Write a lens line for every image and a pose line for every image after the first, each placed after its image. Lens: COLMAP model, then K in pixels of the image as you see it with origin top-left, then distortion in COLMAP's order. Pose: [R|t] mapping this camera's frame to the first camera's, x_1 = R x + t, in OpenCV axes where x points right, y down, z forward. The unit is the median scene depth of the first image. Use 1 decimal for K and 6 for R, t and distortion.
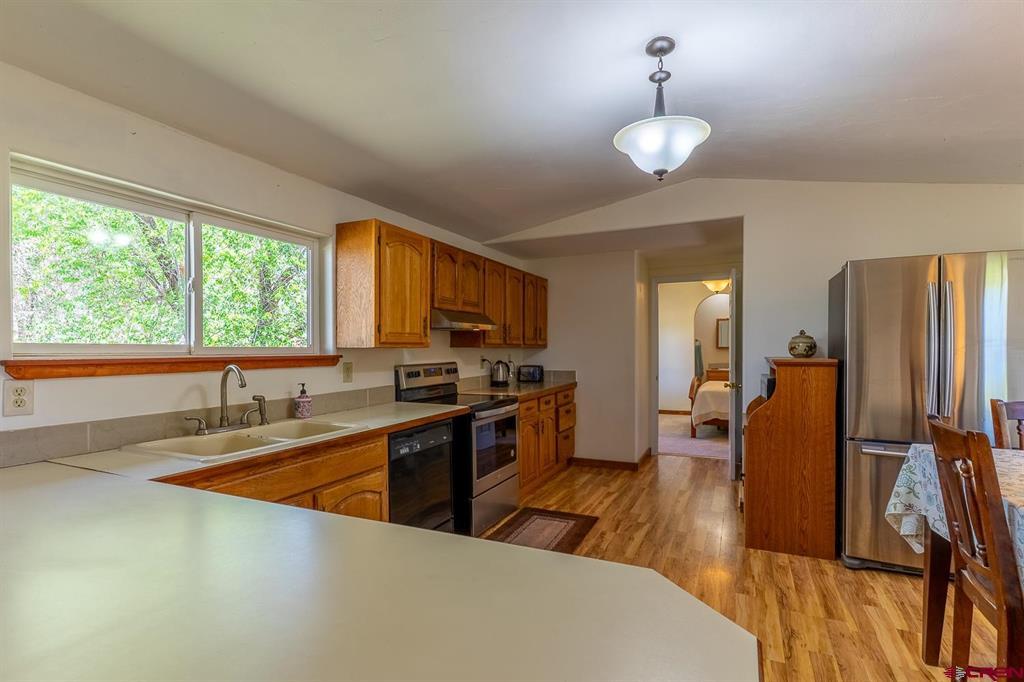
lens RADIAL K [[483.8, 0, 518.6], [0, 483.8, 353.9], [0, 0, 1]] dist [0.001599, 0.000459]
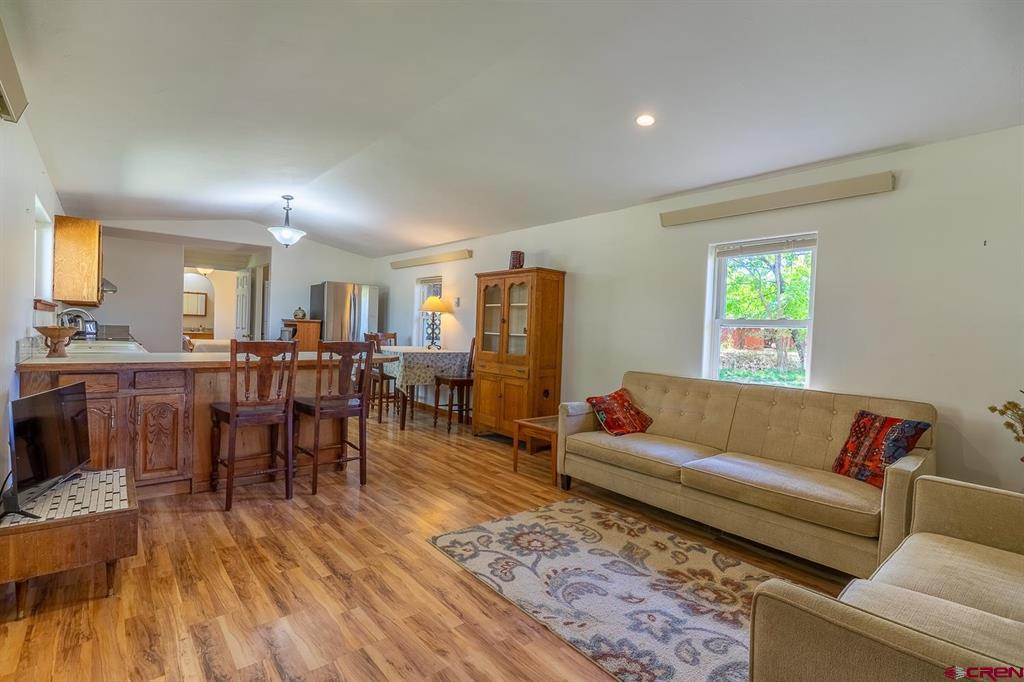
lens RADIAL K [[483.8, 0, 508.2], [0, 483.8, 338.1], [0, 0, 1]] dist [0.001599, 0.000459]
pose [[0.425119, 0.004660, 0.905126, -1.113048], [-0.025847, 0.999641, 0.006993, 0.058767], [-0.904768, -0.026367, 0.425087, -0.864358]]
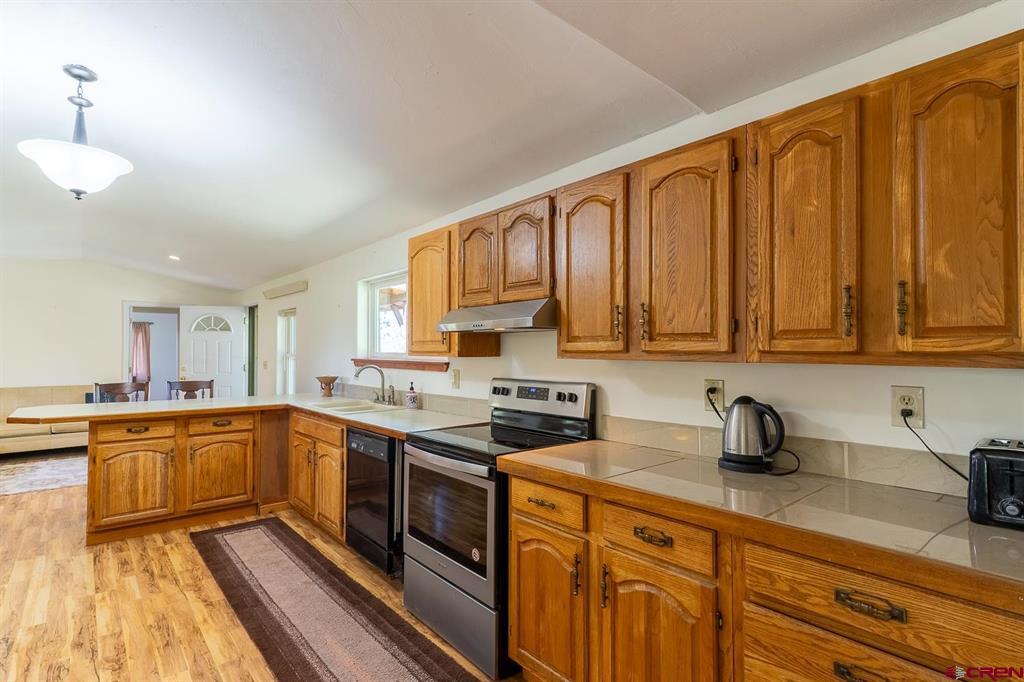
lens RADIAL K [[483.8, 0, 501.4], [0, 483.8, 342.4], [0, 0, 1]] dist [0.001599, 0.000459]
pose [[-0.414183, -0.002787, -0.910189, 0.590372], [-0.003271, 0.999993, -0.001573, -0.041658], [0.910188, 0.002325, -0.414189, 1.576814]]
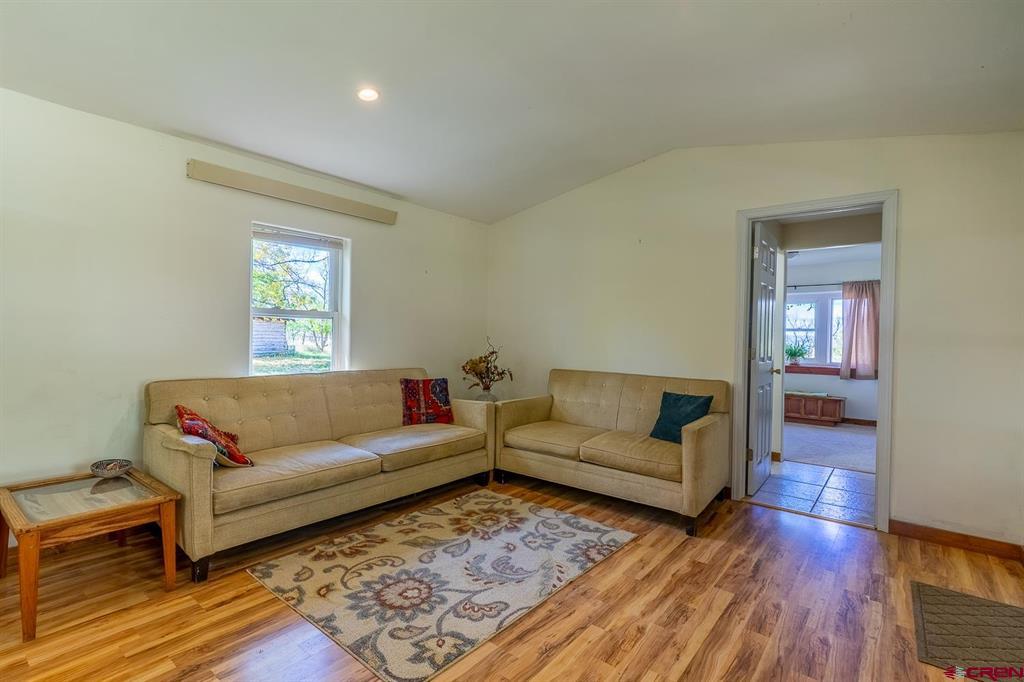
lens RADIAL K [[483.8, 0, 508.3], [0, 483.8, 339.2], [0, 0, 1]] dist [0.001599, 0.000459]
pose [[-0.969063, -0.016541, 0.246258, -0.594391], [-0.011935, 0.999725, 0.020185, 0.047844], [-0.246524, 0.016622, -0.968994, 0.112332]]
